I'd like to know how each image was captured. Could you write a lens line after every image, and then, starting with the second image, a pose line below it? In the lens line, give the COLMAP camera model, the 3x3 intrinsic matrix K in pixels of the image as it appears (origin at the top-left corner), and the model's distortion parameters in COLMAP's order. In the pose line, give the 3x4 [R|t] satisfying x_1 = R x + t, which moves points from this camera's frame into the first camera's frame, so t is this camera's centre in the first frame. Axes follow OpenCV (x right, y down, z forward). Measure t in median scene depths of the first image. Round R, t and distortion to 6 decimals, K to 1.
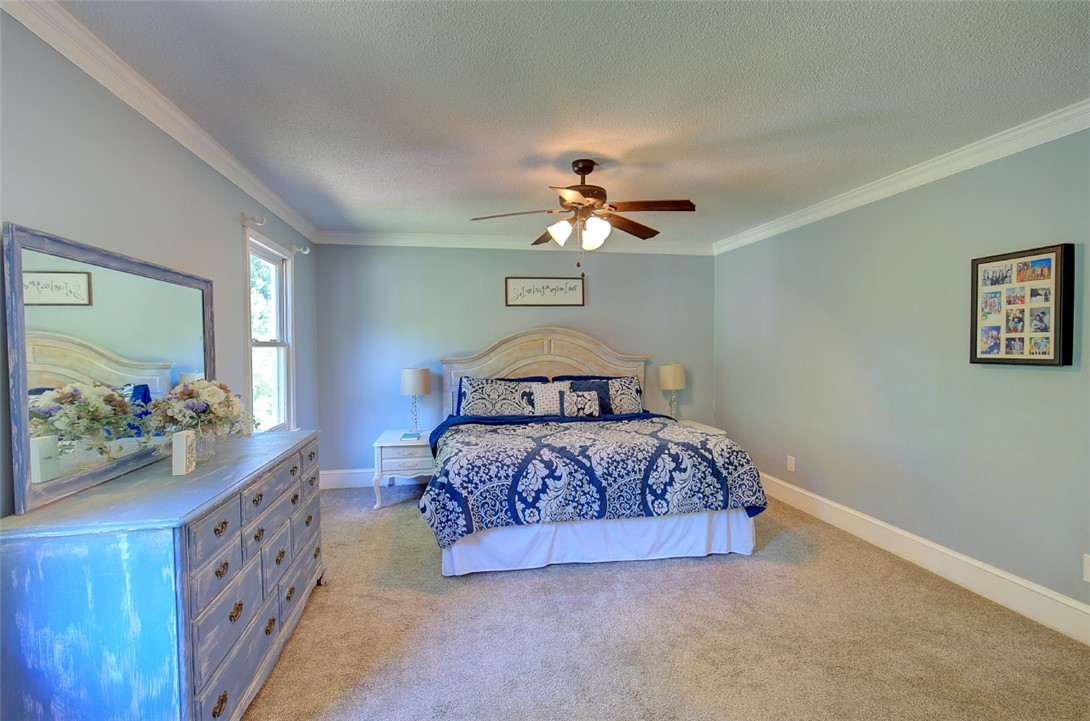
lens RADIAL K [[501.2, 0, 542.2], [0, 501.2, 360.6], [0, 0, 1]] dist [-0.005154, 0.000321]
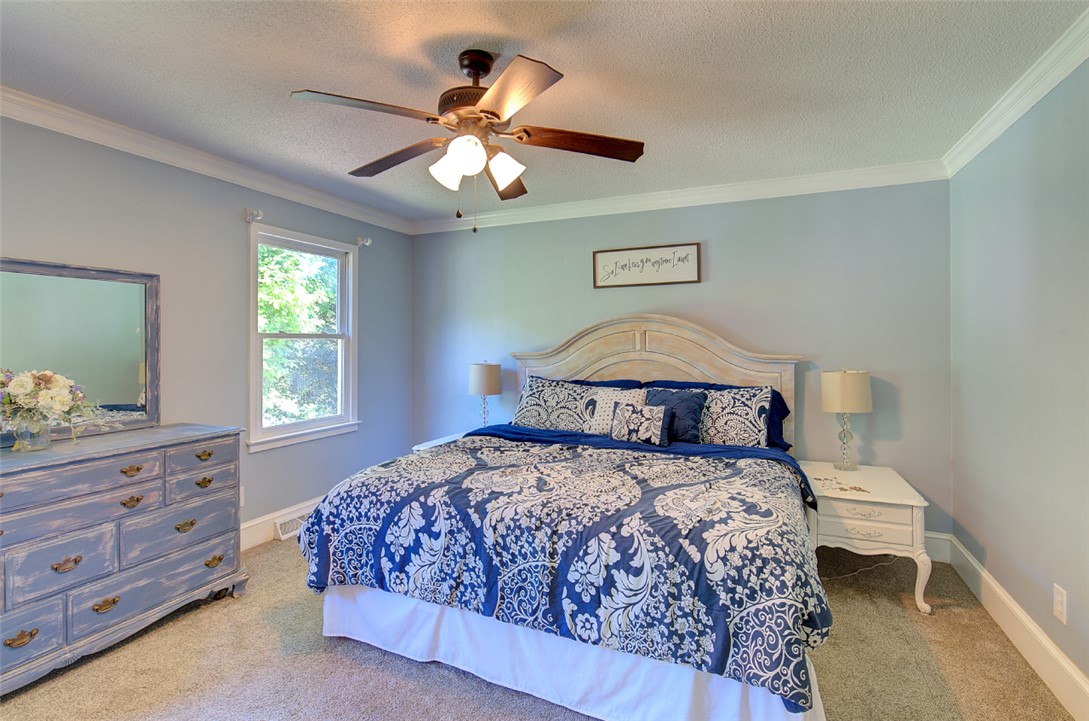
lens RADIAL K [[506.3, 0, 543.7], [0, 506.3, 339.2], [0, 0, 1]] dist [-0.002094, -0.000096]
pose [[0.824488, 0.002658, -0.565873, 0.511157], [-0.020149, 0.999493, -0.024662, -0.012973], [0.565520, 0.031735, 0.824124, 0.497799]]
